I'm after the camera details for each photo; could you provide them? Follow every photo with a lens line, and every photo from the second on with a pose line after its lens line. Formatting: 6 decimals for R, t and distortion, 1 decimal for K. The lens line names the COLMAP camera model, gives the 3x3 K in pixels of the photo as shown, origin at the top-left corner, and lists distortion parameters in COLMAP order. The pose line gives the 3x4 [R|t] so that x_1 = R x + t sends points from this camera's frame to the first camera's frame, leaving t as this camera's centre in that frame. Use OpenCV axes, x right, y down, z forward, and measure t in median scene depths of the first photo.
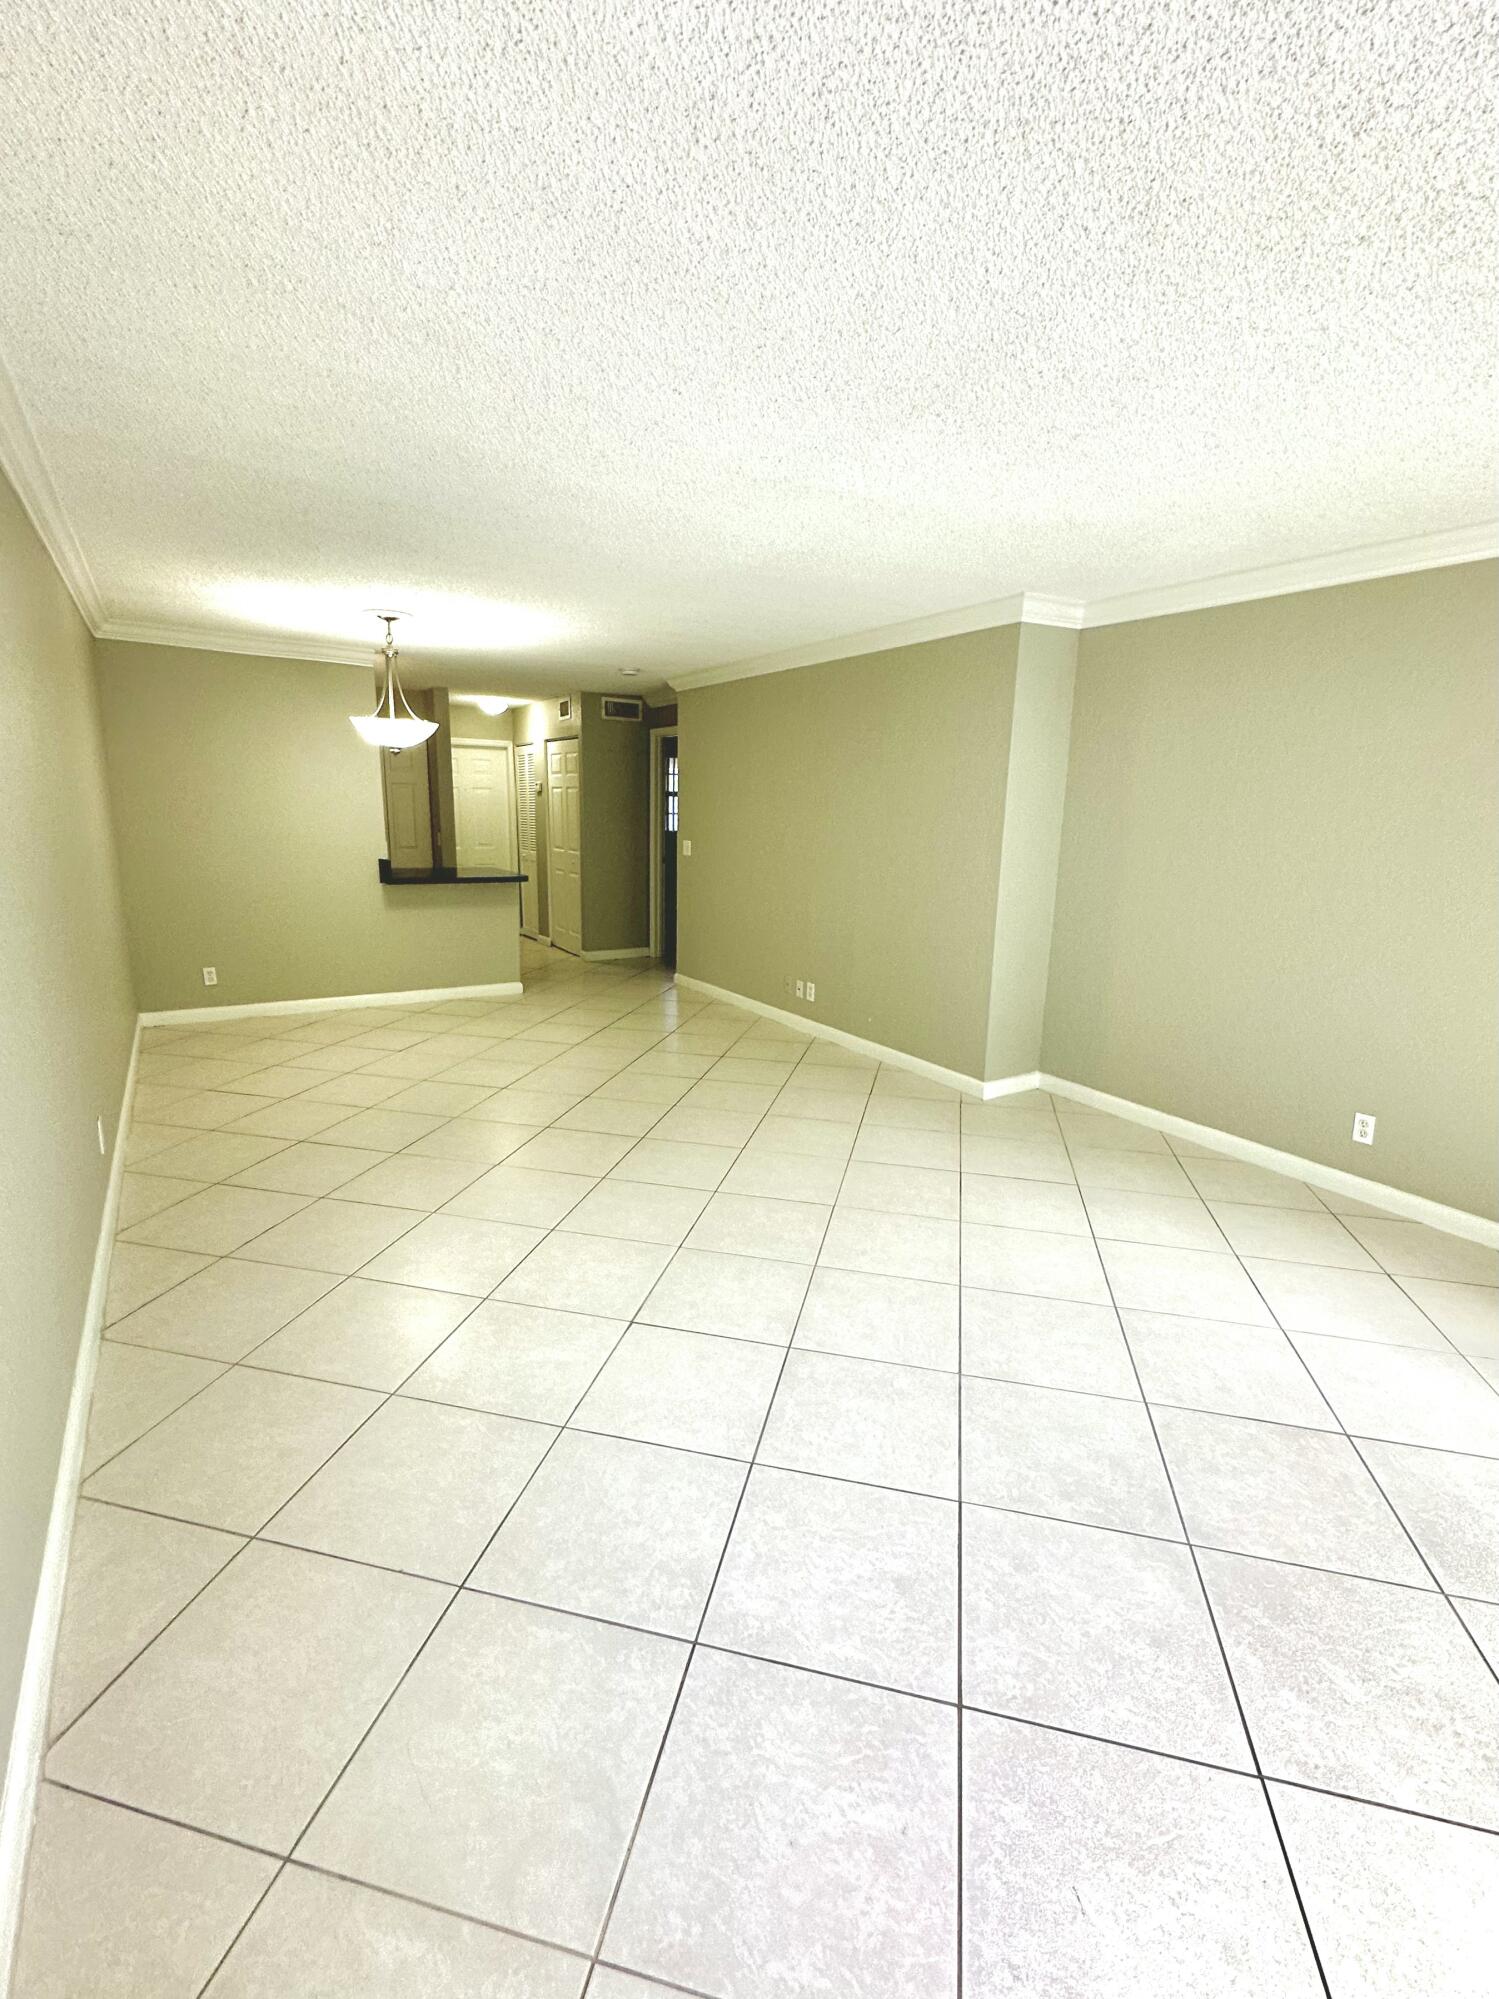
lens RADIAL K [[888.0, 0, 751.4], [0, 888.0, 1000.7], [0, 0, 1]] dist [-0.000049, -0.000293]
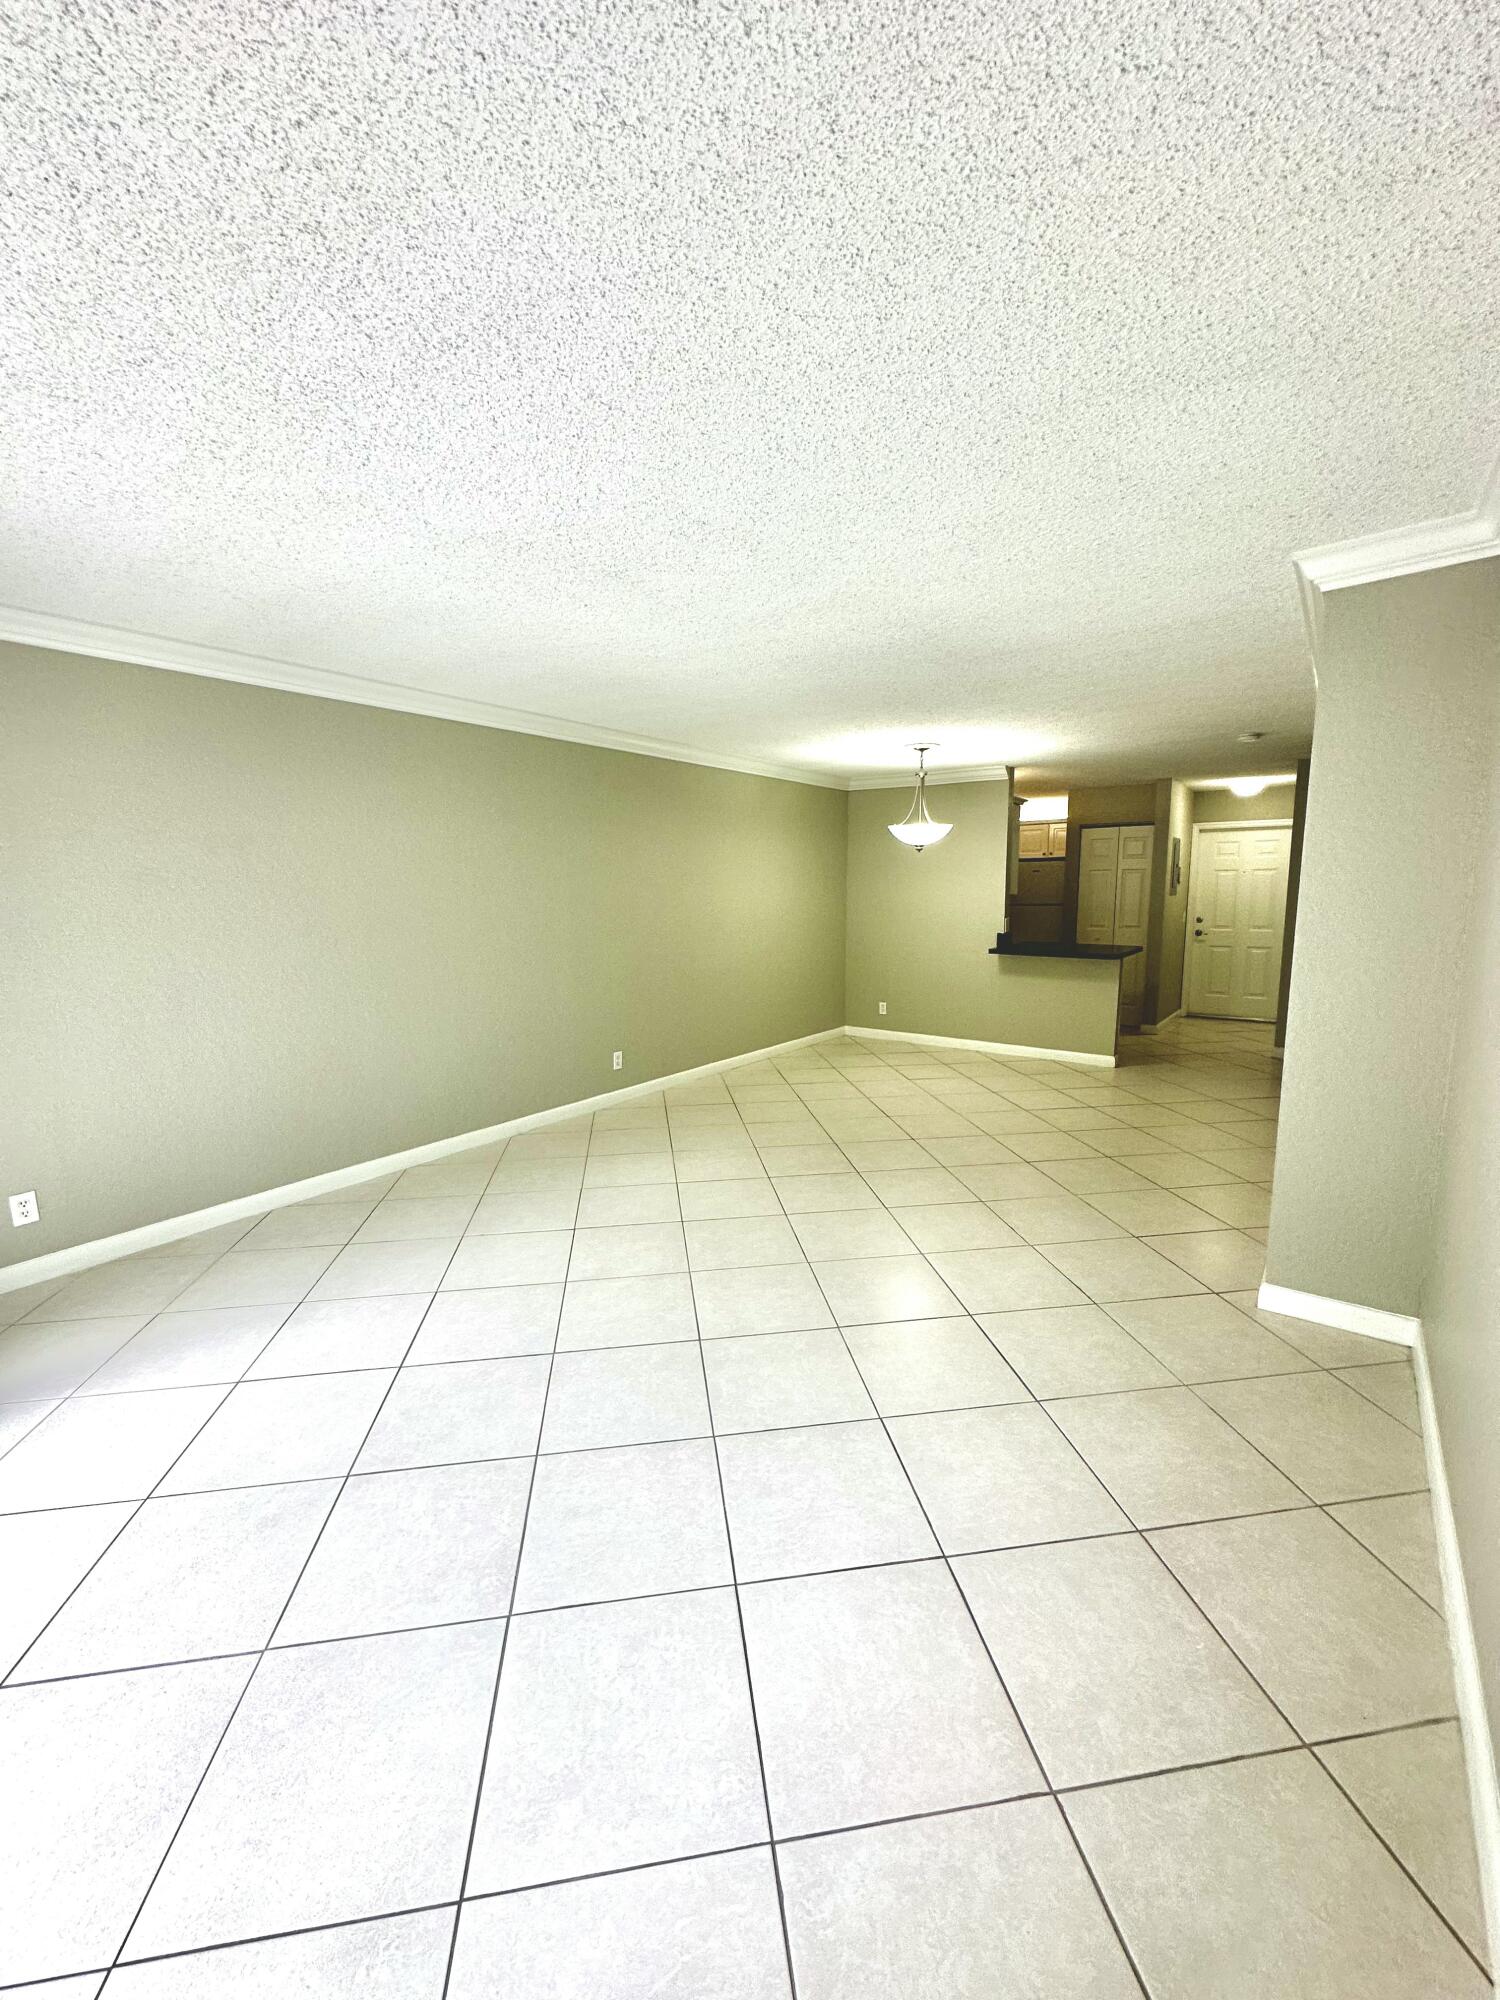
lens RADIAL K [[796.7, 0, 751.7], [0, 796.7, 998.2], [0, 0, 1]] dist [-0.004637, 0.000654]
pose [[0.364634, 0.104134, -0.925310, 0.558291], [-0.185260, 0.981974, 0.037506, -0.057719], [0.912535, 0.157747, 0.377353, 0.339946]]
